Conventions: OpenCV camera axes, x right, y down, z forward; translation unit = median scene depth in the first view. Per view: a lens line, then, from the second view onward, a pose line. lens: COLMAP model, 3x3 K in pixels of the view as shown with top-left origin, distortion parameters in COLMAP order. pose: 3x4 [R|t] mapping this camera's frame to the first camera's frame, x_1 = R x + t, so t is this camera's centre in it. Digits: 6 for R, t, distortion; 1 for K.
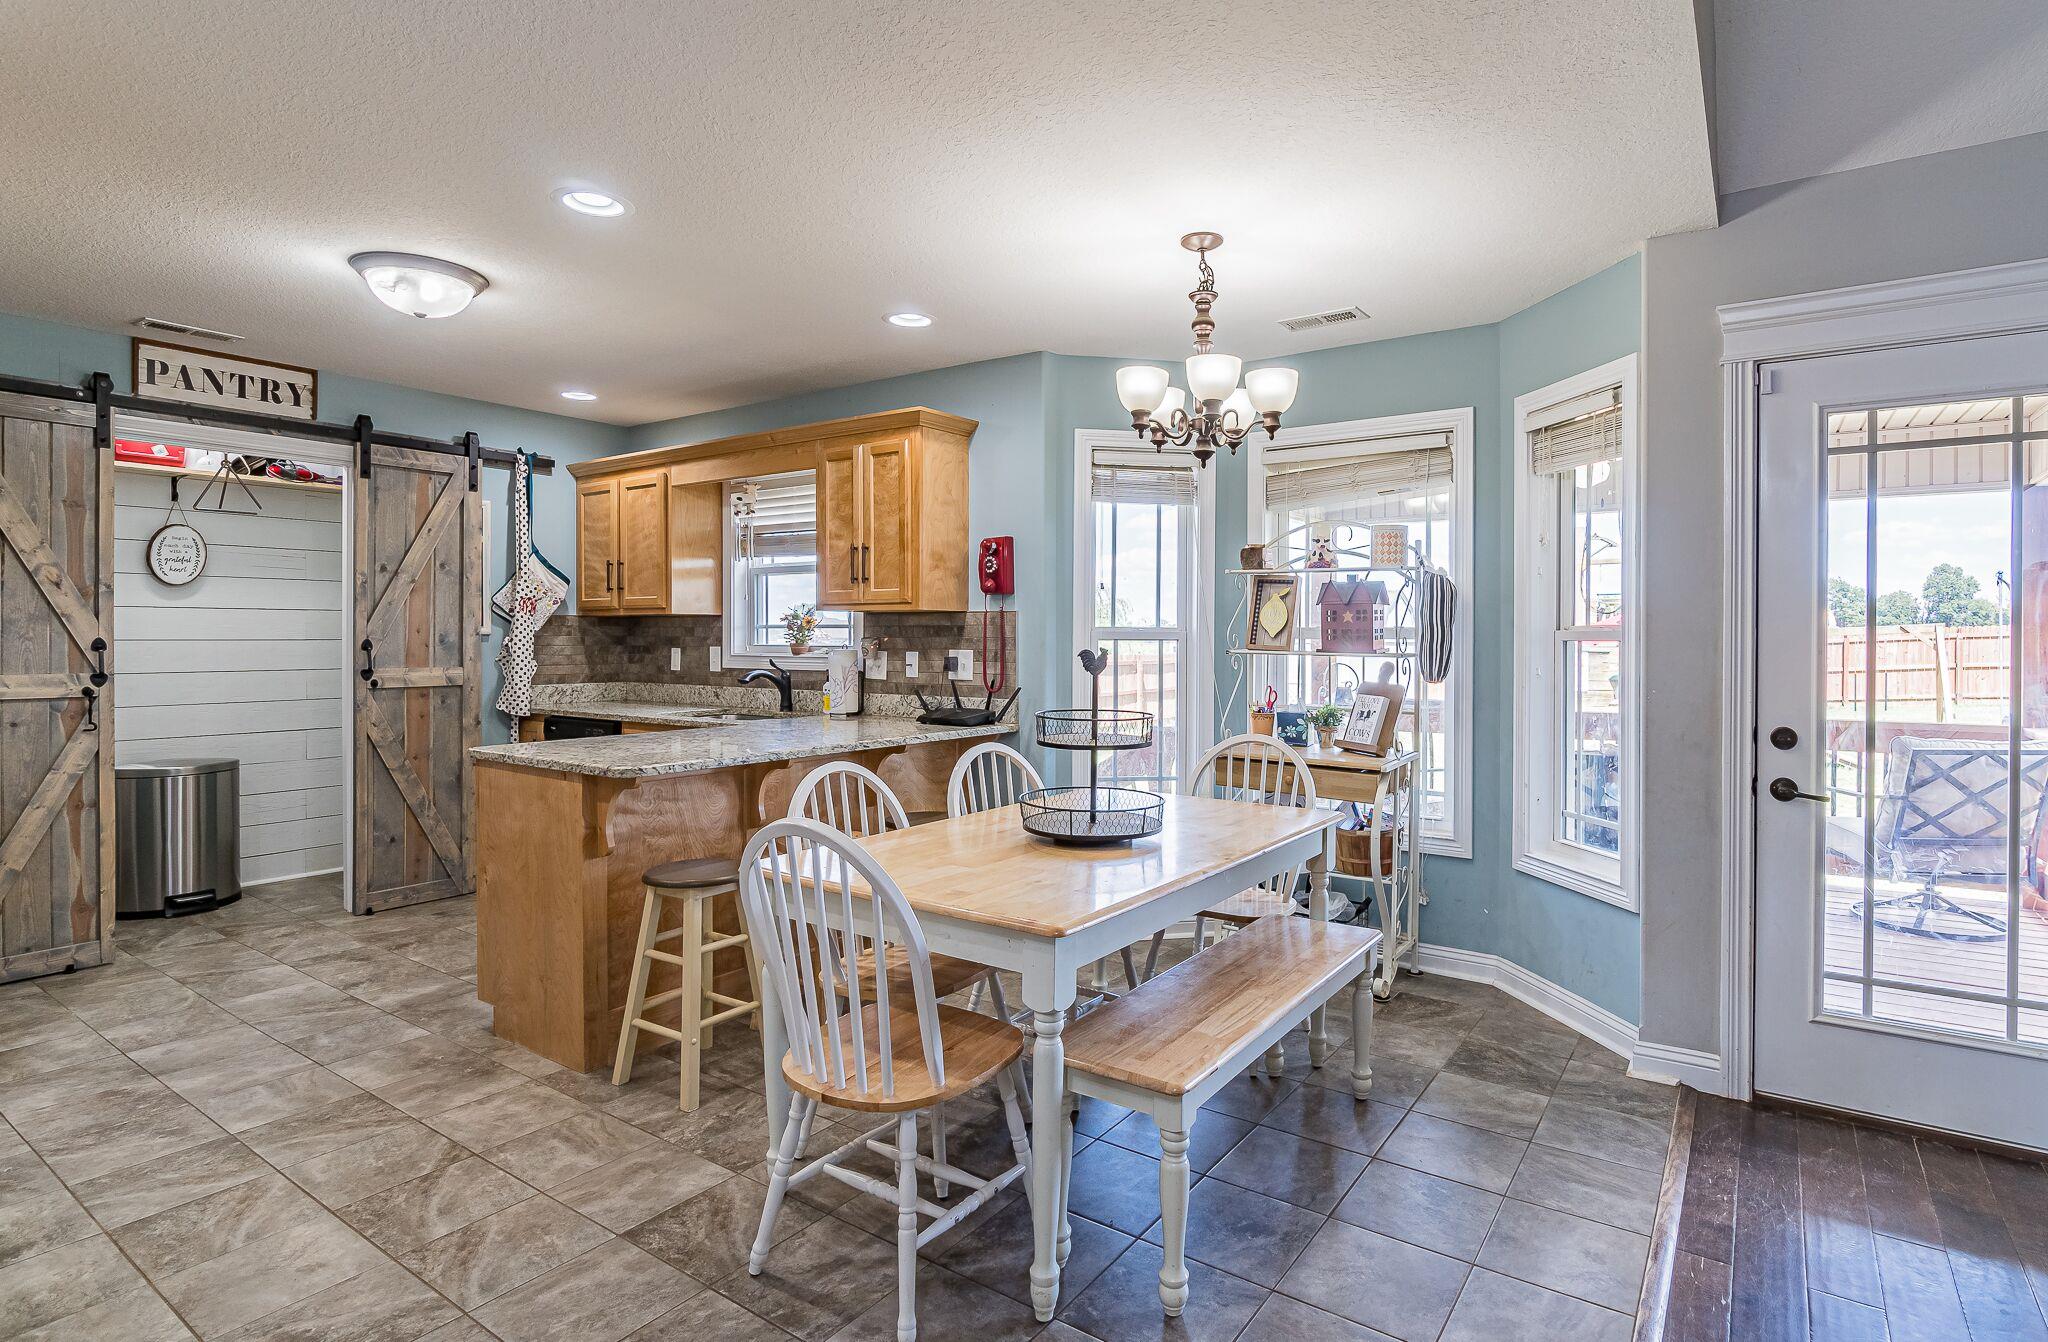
lens RADIAL K [[1039.5, 0, 1103.3], [0, 1039.5, 645.8], [0, 0, 1]] dist [-0.011074, 0.001476]
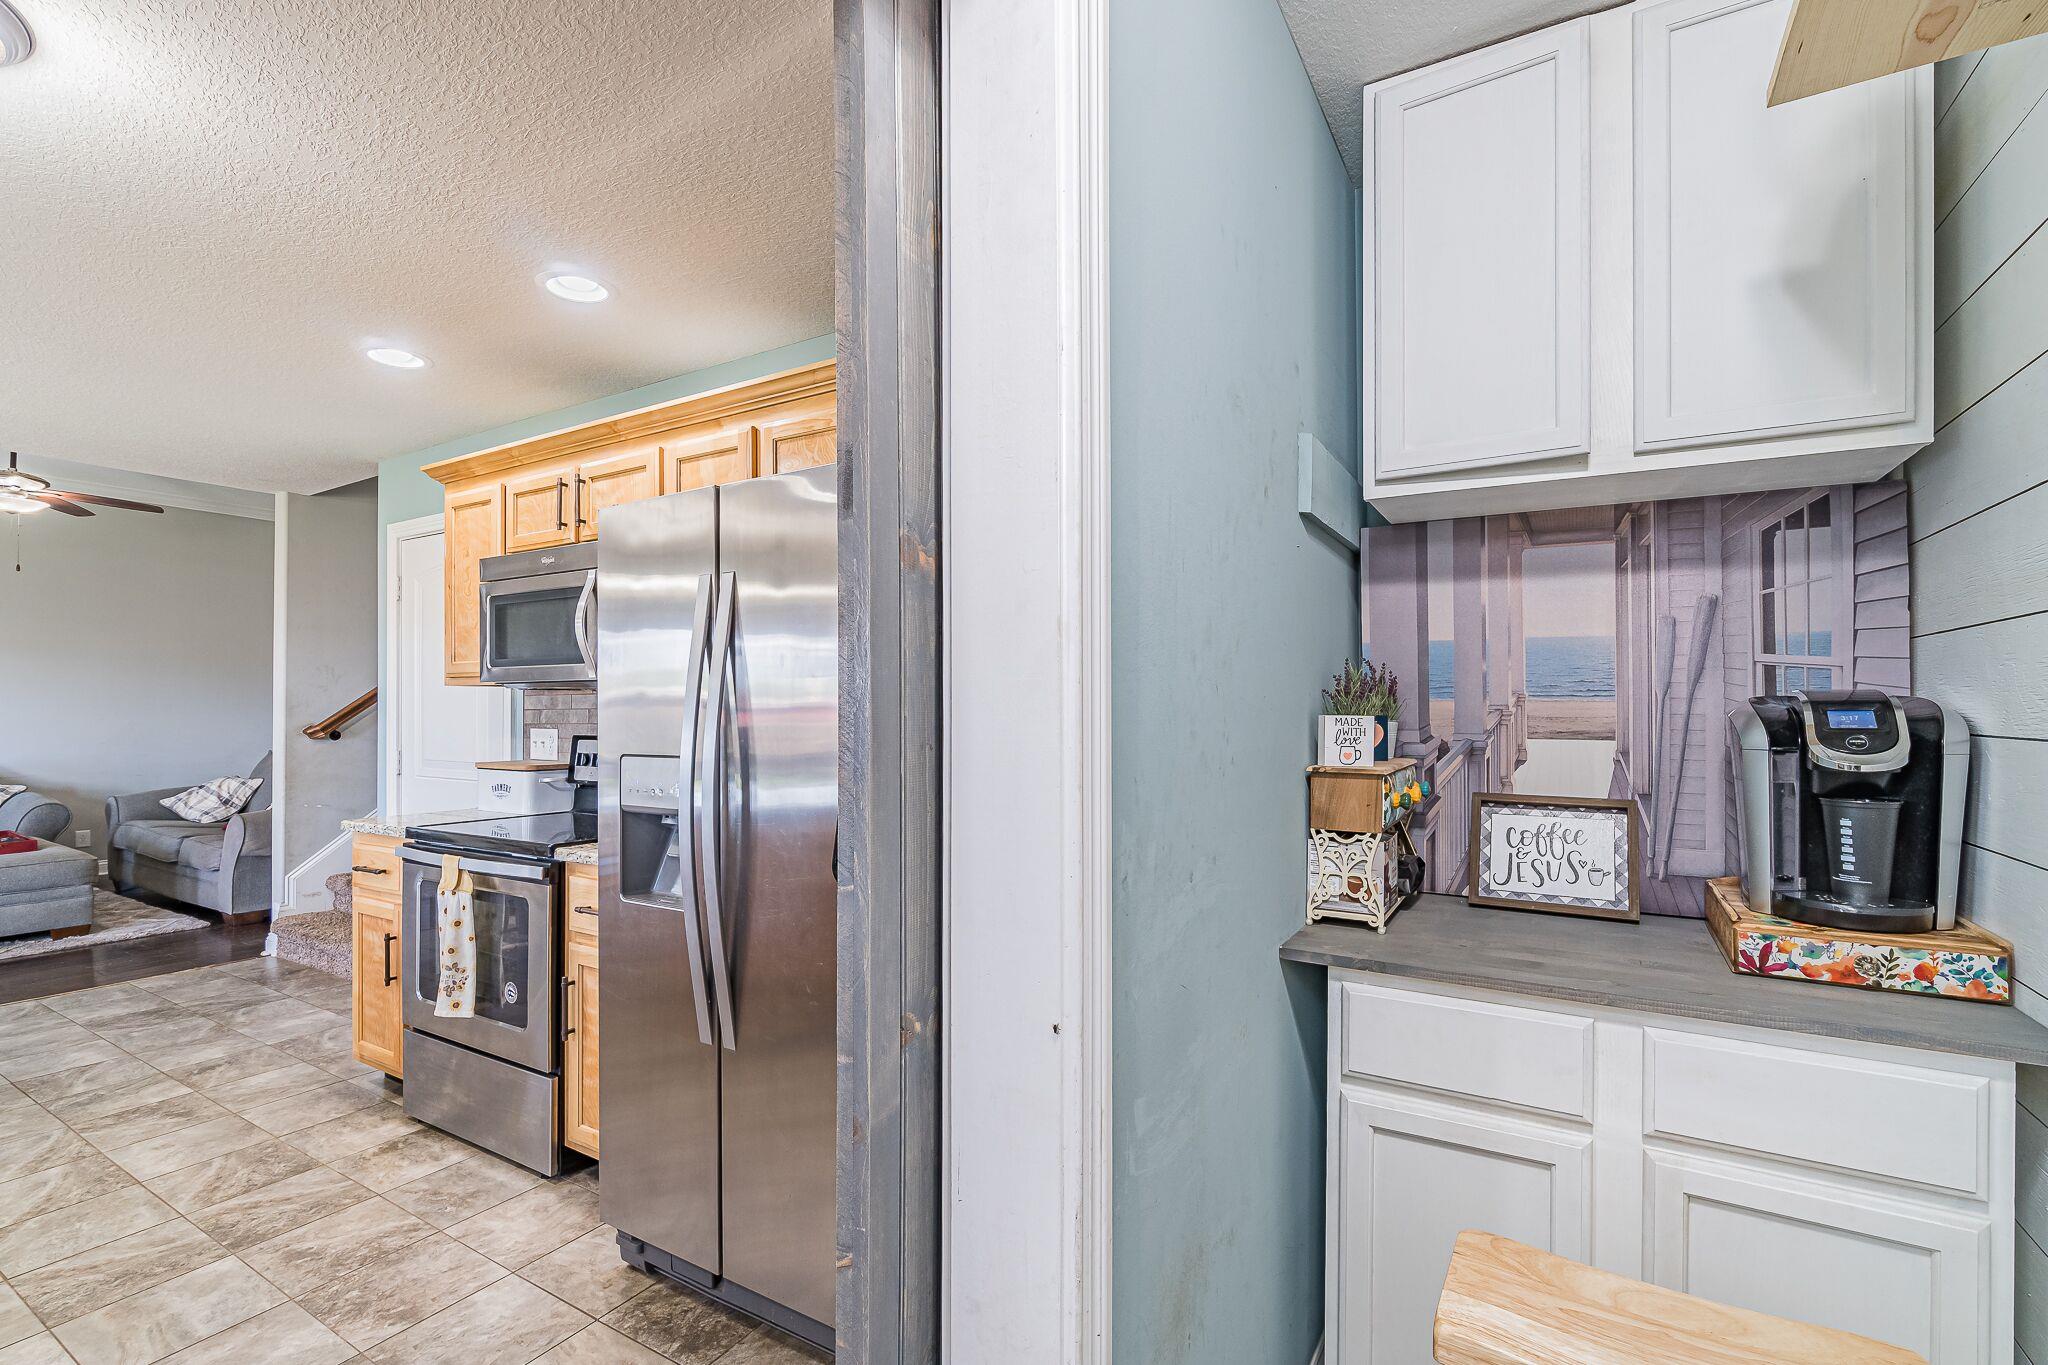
lens RADIAL K [[905.4, 0, 1027.3], [0, 905.4, 702.4], [0, 0, 1]] dist [-0.006210, 0.000535]
pose [[-0.998142, -0.010217, -0.060065, -0.899108], [-0.010426, 0.999941, 0.003178, -0.019171], [0.060029, 0.003798, -0.998189, 1.104306]]
